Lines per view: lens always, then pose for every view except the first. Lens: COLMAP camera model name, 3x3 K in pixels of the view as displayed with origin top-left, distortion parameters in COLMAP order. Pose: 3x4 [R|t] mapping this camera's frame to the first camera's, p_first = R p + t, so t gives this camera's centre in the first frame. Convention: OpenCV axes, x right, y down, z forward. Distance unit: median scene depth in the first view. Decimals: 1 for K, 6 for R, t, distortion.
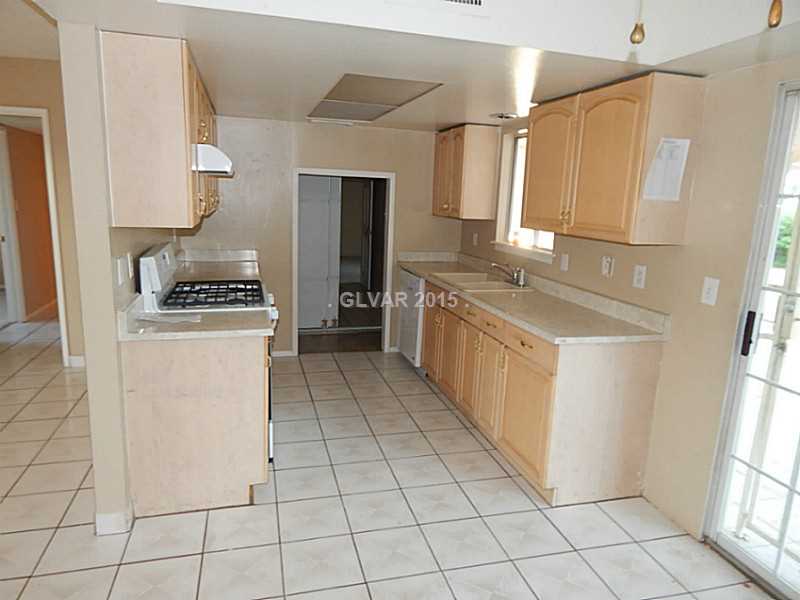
lens RADIAL K [[534.1, 0, 400.0], [0, 534.1, 300.0], [0, 0, 1]] dist [-0.004926, -0.000068]
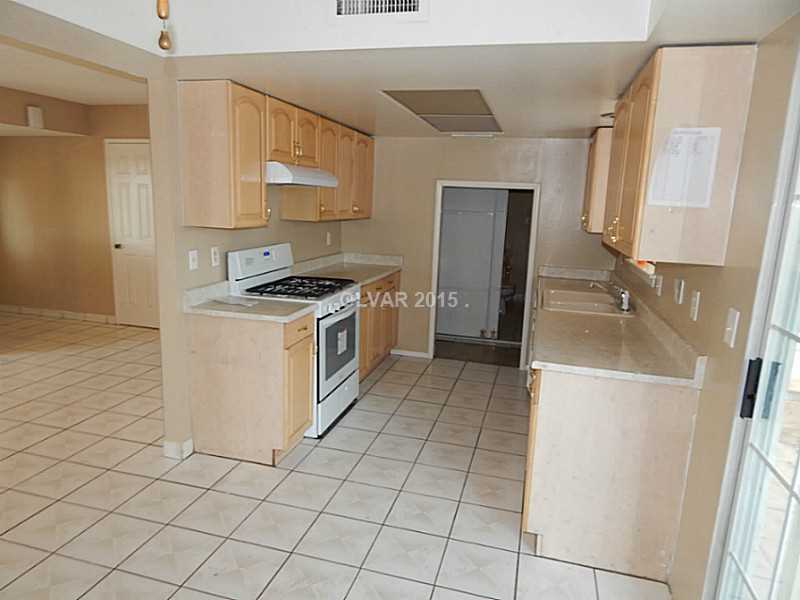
lens RADIAL K [[531.2, 0, 400.0], [0, 531.2, 300.0], [0, 0, 1]] dist [-0.003151, -0.006224]
pose [[0.857454, 0.088218, -0.506943, 0.499196], [-0.103100, 0.994670, -0.001294, -0.005586], [0.504127, 0.053375, 0.861979, 0.113376]]
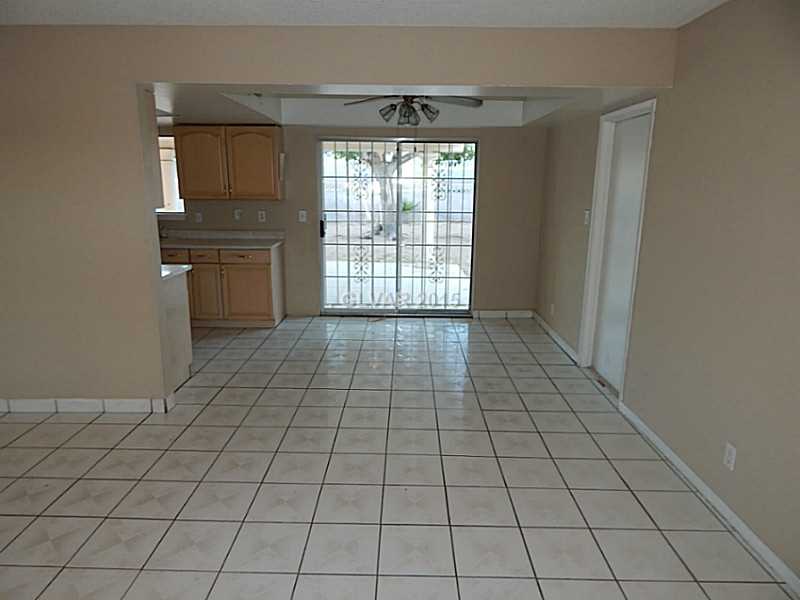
lens RADIAL K [[531.2, 0, 400.0], [0, 531.2, 300.0], [0, 0, 1]] dist [-0.003151, -0.006224]
pose [[0.286018, -0.232687, 0.929543, -1.510307], [0.190038, 0.964574, 0.182982, -0.005142], [-0.939191, 0.124312, 0.320105, -0.156810]]
